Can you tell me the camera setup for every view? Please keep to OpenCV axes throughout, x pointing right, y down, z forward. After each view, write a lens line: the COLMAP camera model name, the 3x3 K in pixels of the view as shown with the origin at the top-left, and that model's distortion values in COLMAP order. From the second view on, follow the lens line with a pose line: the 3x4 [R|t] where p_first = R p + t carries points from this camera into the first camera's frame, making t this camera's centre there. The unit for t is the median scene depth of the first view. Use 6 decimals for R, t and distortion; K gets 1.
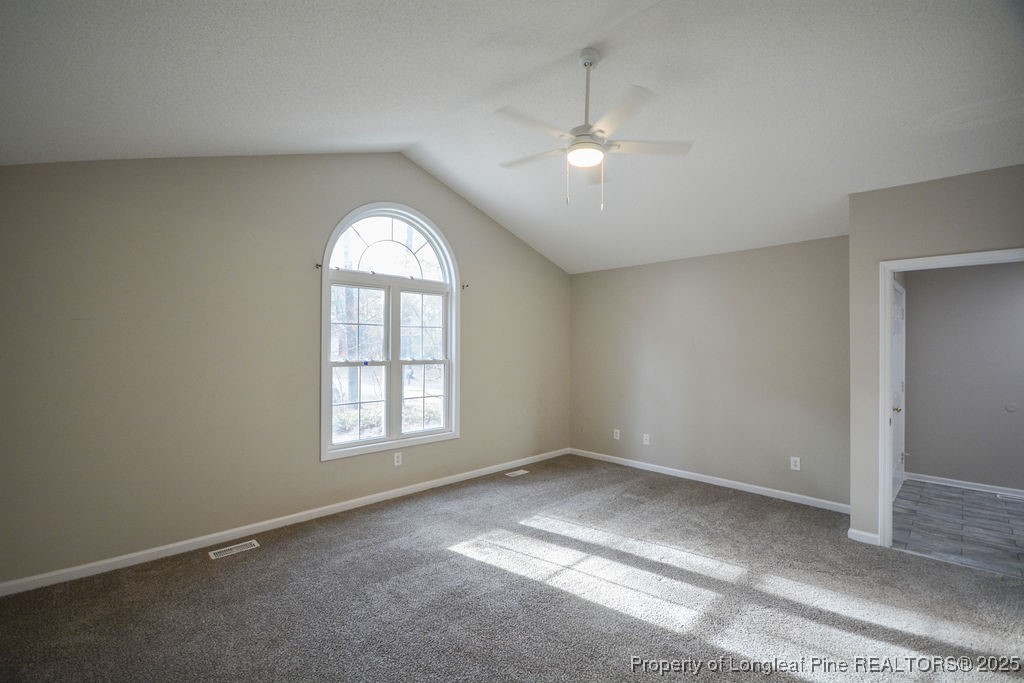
lens RADIAL K [[451.2, 0, 512.7], [0, 451.2, 344.4], [0, 0, 1]] dist [0.011158, -0.012659]
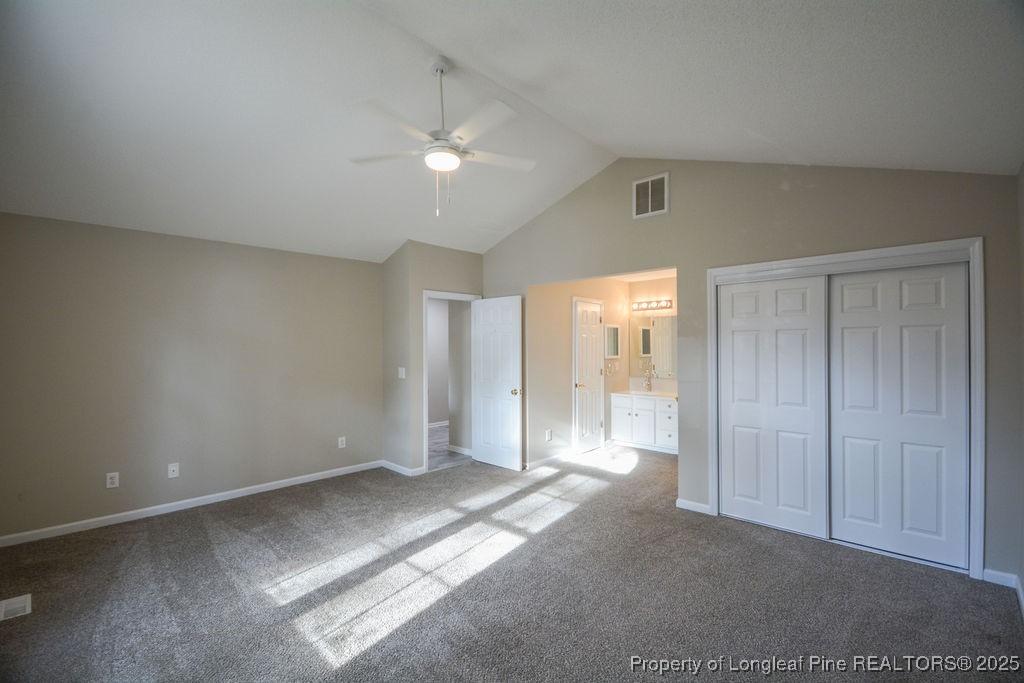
lens RADIAL K [[451.2, 0, 512.7], [0, 451.2, 344.4], [0, 0, 1]] dist [0.011158, -0.012659]
pose [[-0.025658, -0.002506, 0.999668, -0.642877], [-0.001175, 0.999996, 0.002476, -0.000680], [-0.999670, -0.001111, -0.025661, 0.636135]]
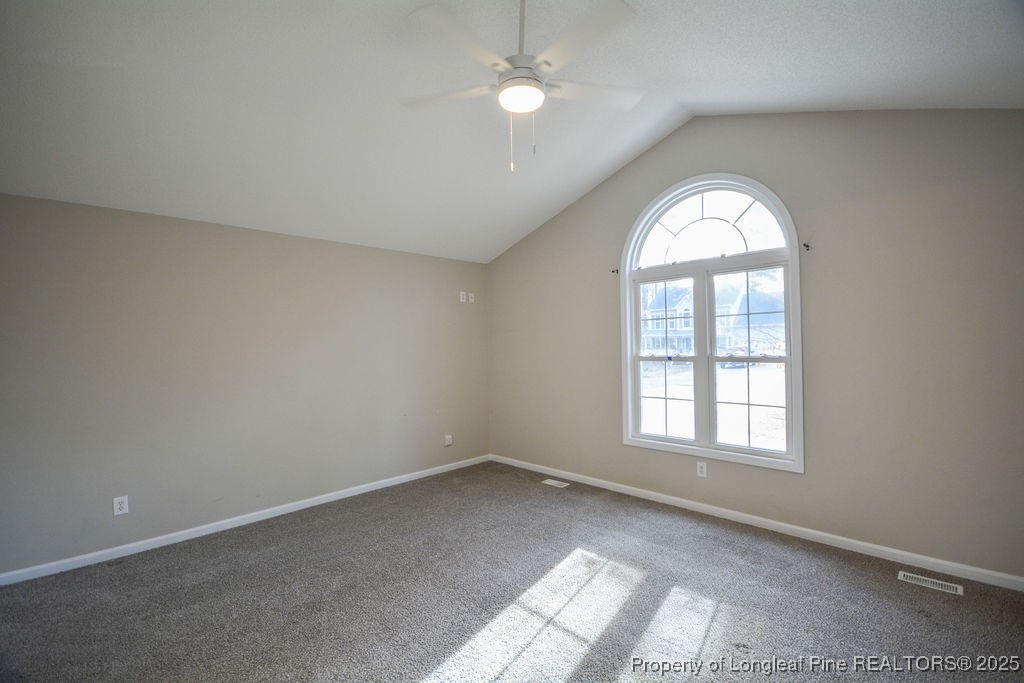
lens RADIAL K [[451.2, 0, 512.7], [0, 451.2, 344.4], [0, 0, 1]] dist [0.011158, -0.012659]
pose [[0.011255, -0.005262, -0.999923, 0.689305], [0.023125, 0.999720, -0.005001, 0.009784], [0.999669, -0.023067, 0.011374, 0.708686]]
